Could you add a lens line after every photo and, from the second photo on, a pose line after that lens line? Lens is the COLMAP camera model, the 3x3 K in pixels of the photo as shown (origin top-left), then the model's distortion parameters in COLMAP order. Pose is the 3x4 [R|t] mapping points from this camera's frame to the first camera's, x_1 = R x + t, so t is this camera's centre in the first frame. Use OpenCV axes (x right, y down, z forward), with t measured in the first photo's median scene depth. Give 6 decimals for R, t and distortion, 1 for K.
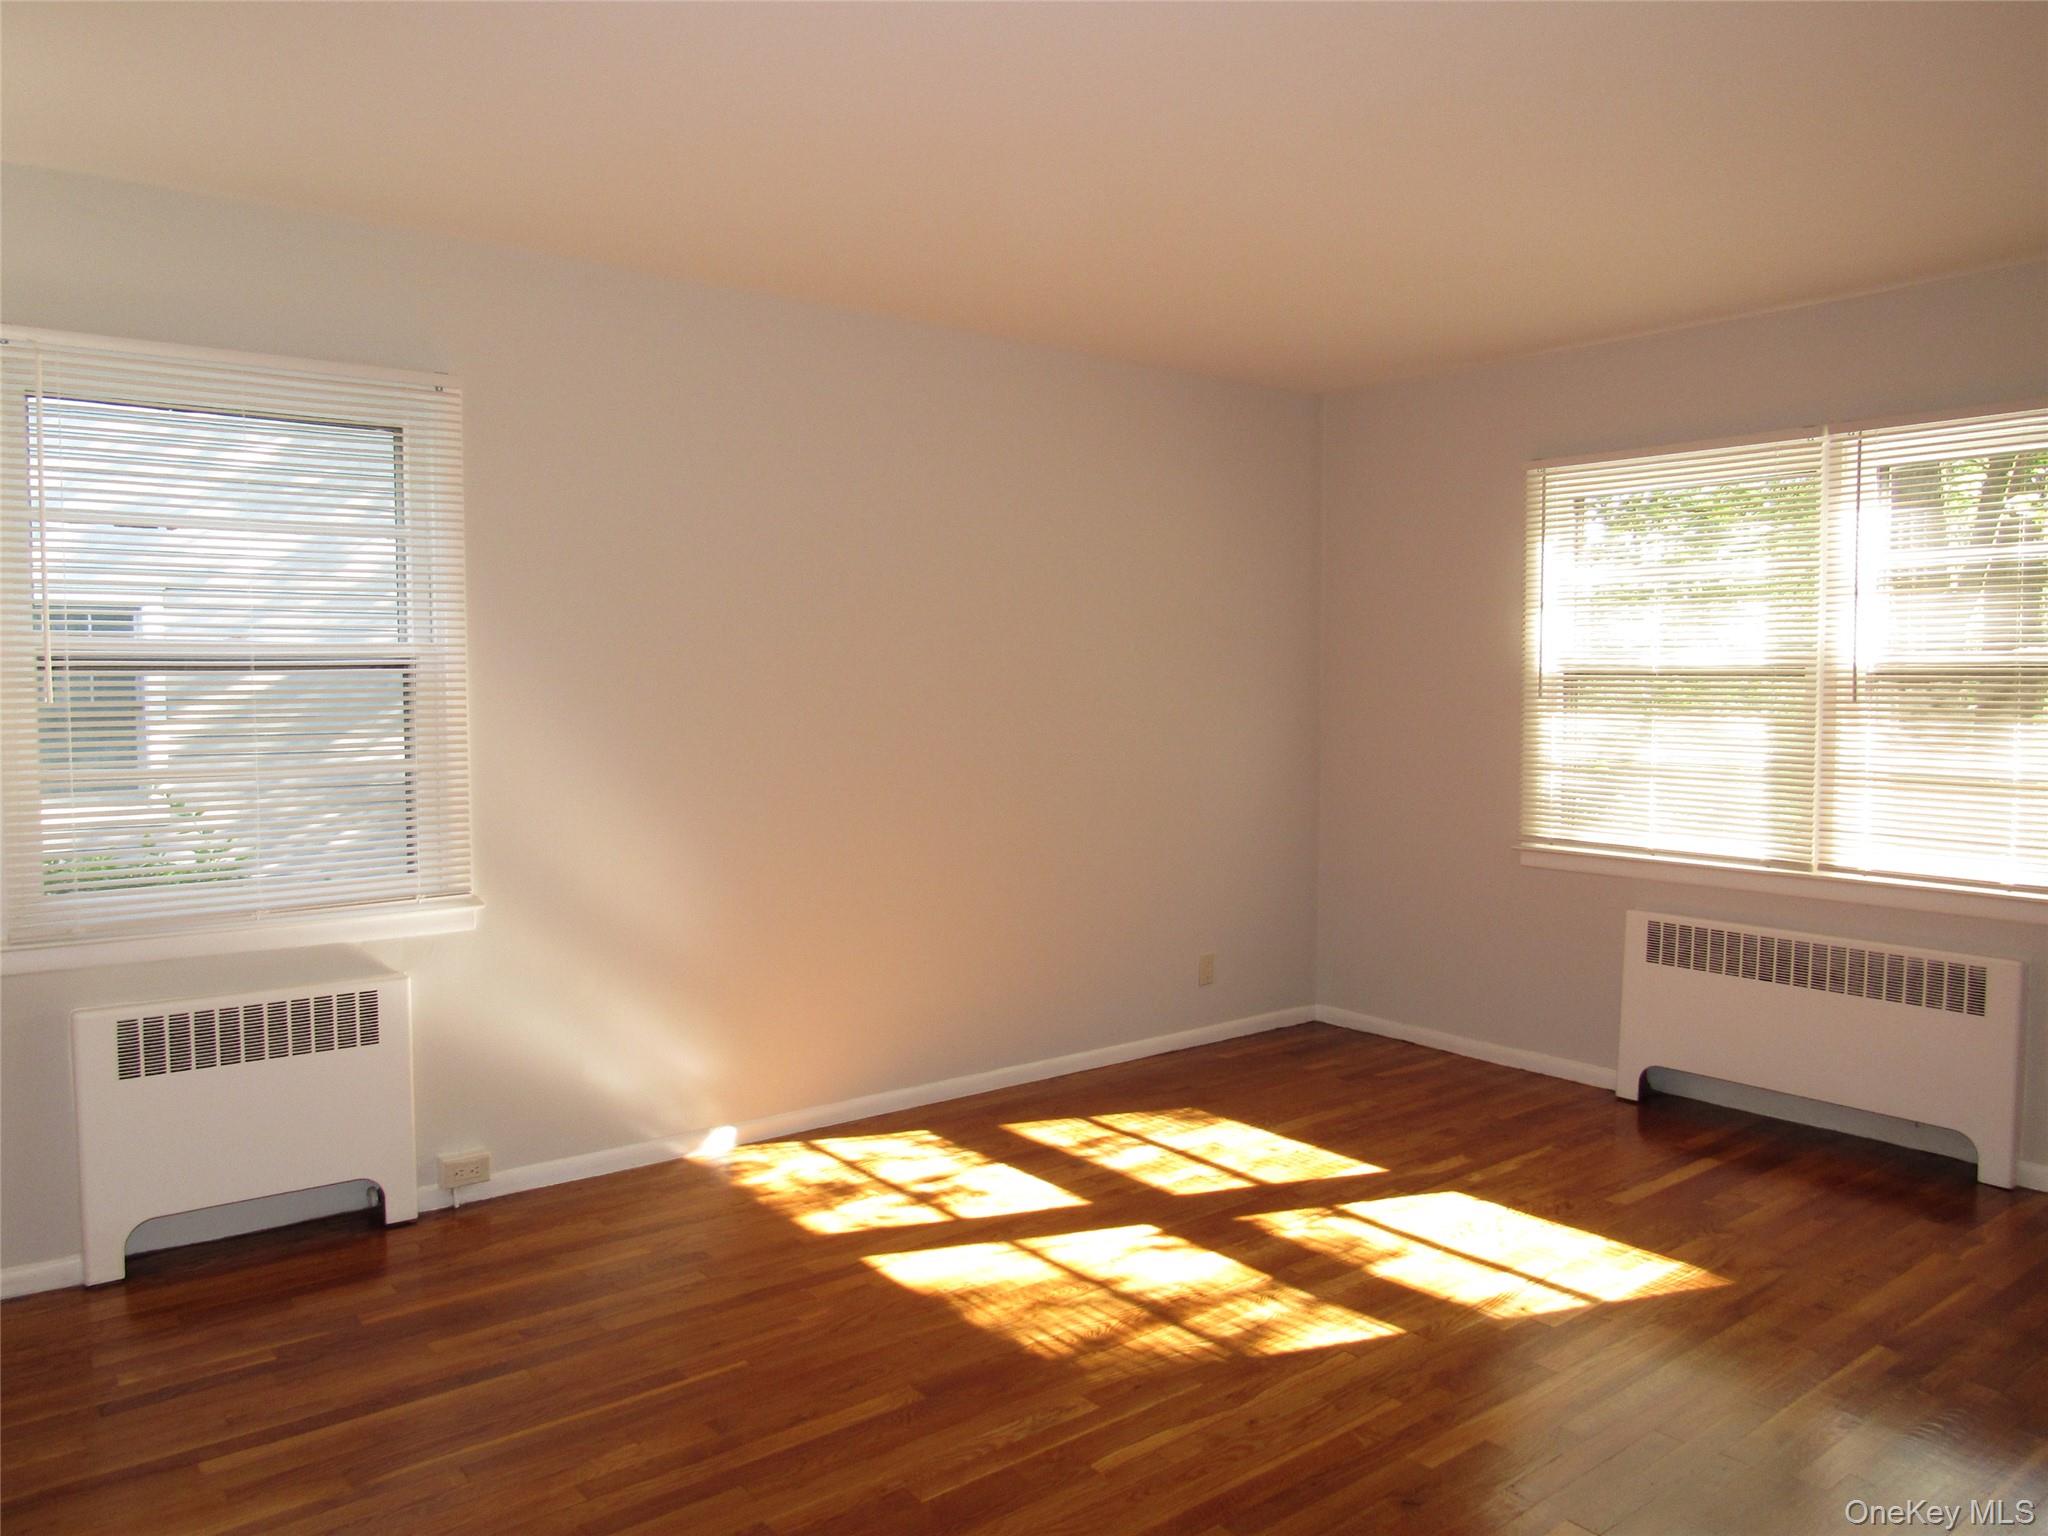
lens RADIAL K [[1453.3, 0, 1012.3], [0, 1453.3, 766.7], [0, 0, 1]] dist [-0.019837, -0.008610]
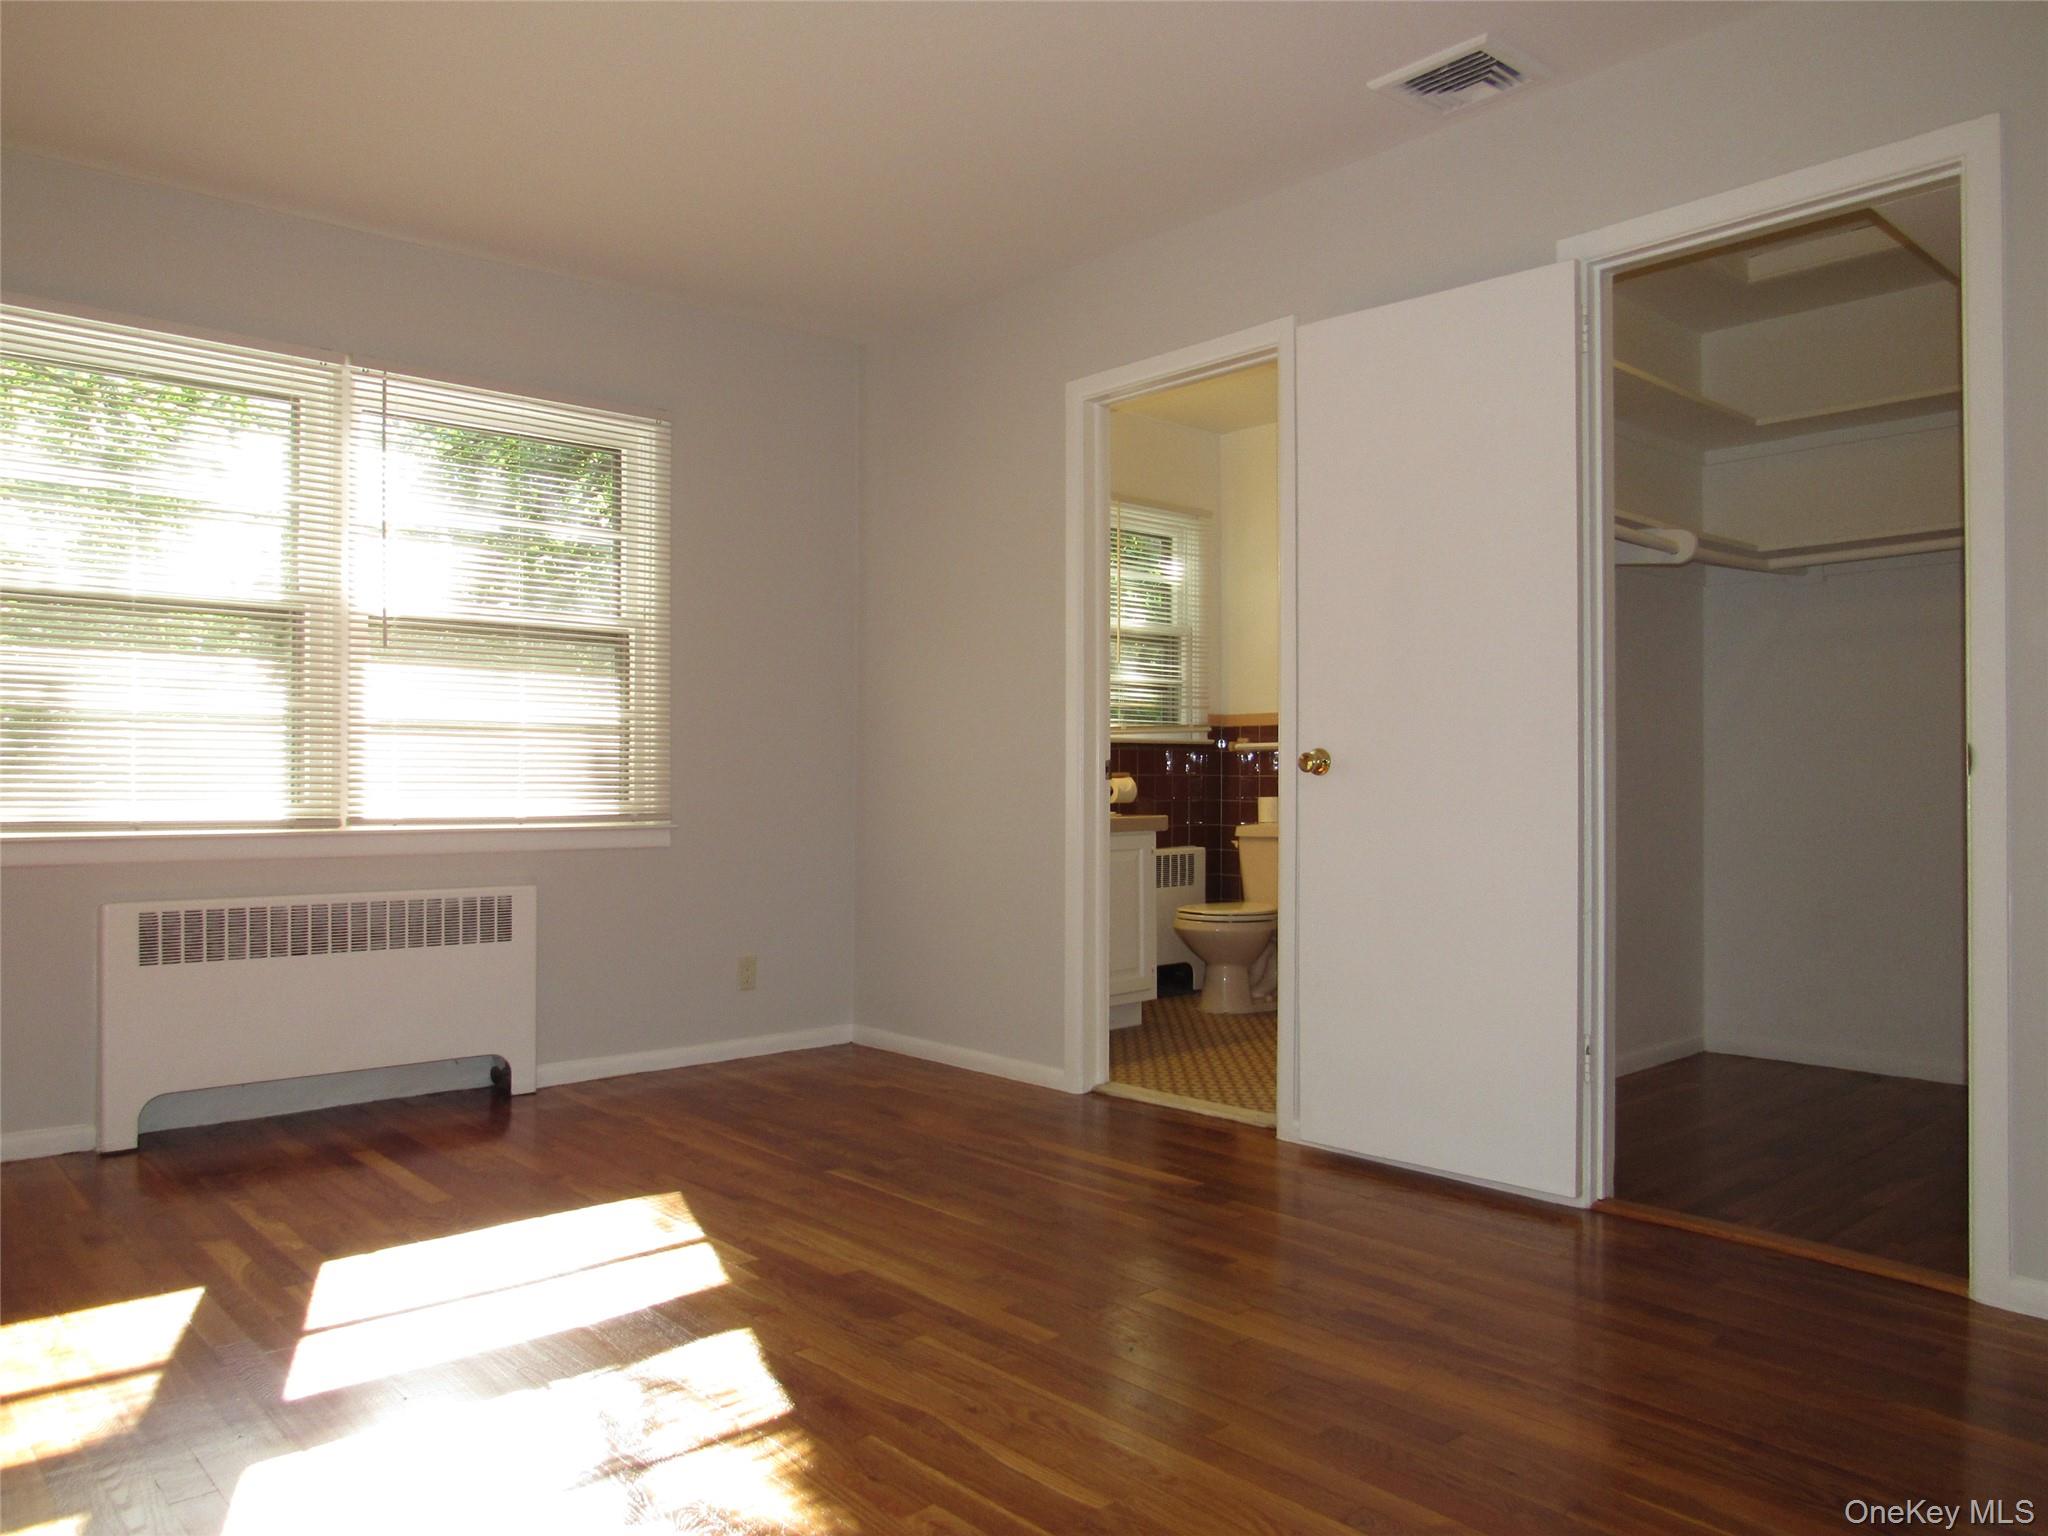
lens RADIAL K [[1453.3, 0, 1012.9], [0, 1453.3, 771.4], [0, 0, 1]] dist [-0.019837, -0.008610]
pose [[-0.064963, -0.000123, 0.997888, -0.413759], [0.050118, 0.998738, 0.003386, 0.056326], [-0.996628, 0.050232, -0.064875, 0.637871]]
